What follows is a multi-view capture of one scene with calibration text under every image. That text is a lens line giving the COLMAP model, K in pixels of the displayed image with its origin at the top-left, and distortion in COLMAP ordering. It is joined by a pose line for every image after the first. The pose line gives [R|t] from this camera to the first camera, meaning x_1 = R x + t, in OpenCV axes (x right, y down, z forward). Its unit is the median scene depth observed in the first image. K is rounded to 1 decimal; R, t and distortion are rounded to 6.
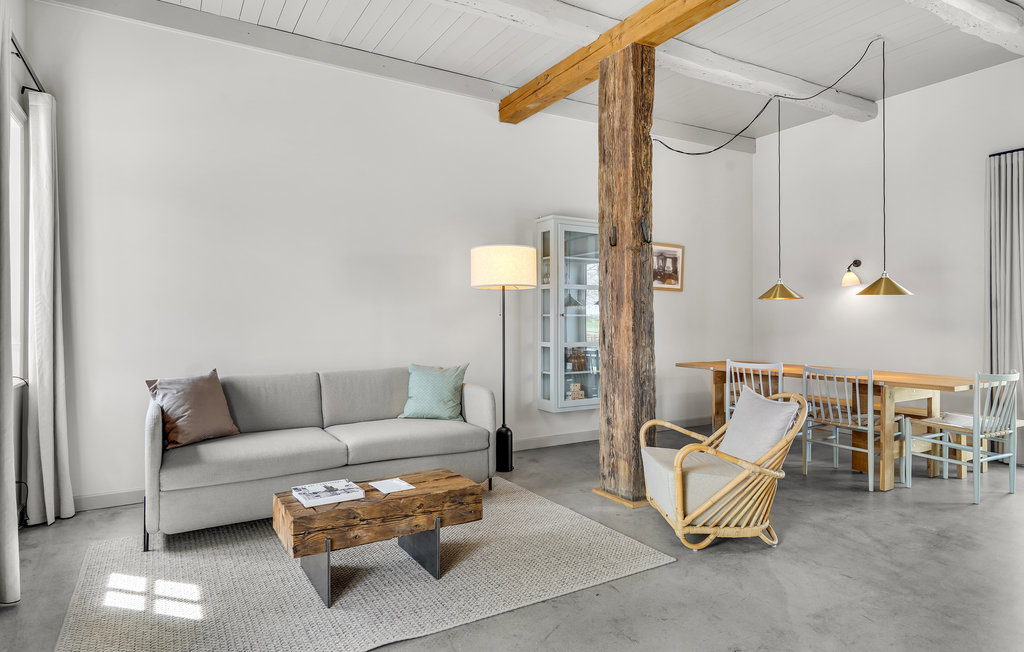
lens RADIAL K [[577.2, 0, 512.0], [0, 577.2, 326.0], [0, 0, 1]] dist [0.001455, 0.000662]
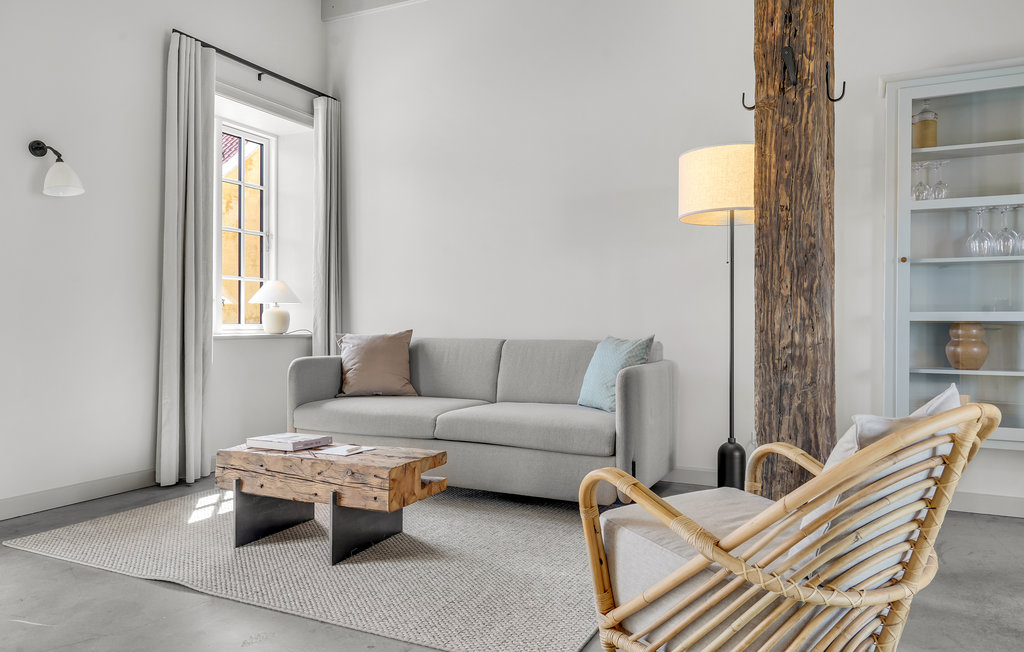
lens RADIAL K [[734.3, 0, 512.0], [0, 734.3, 326.0], [0, 0, 1]] dist [0.006626, 0.002268]
pose [[0.539777, 0.006789, -0.841780, 0.600597], [-0.012785, 0.999918, -0.000134, 0.060866], [0.841711, 0.010834, 0.539820, 0.431237]]
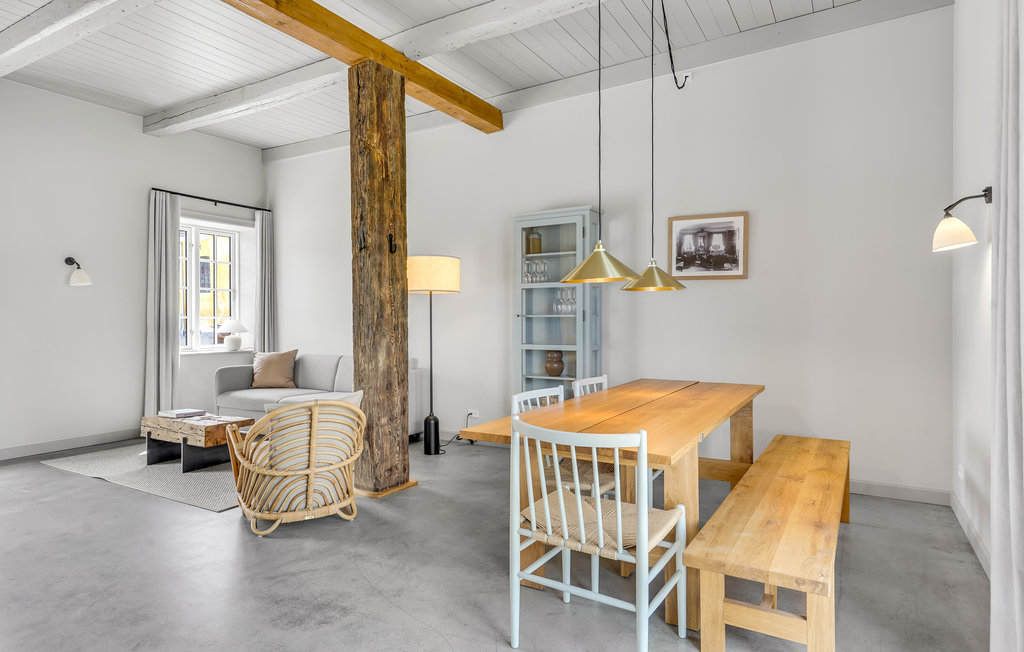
lens RADIAL K [[585.3, 0, 512.0], [0, 585.3, 326.0], [0, 0, 1]] dist [0.006825, 0.001614]
pose [[0.472234, 0.007334, -0.881443, 1.229462], [-0.008546, 0.999956, 0.003741, -0.007149], [0.881432, 0.005766, 0.472276, 0.685205]]
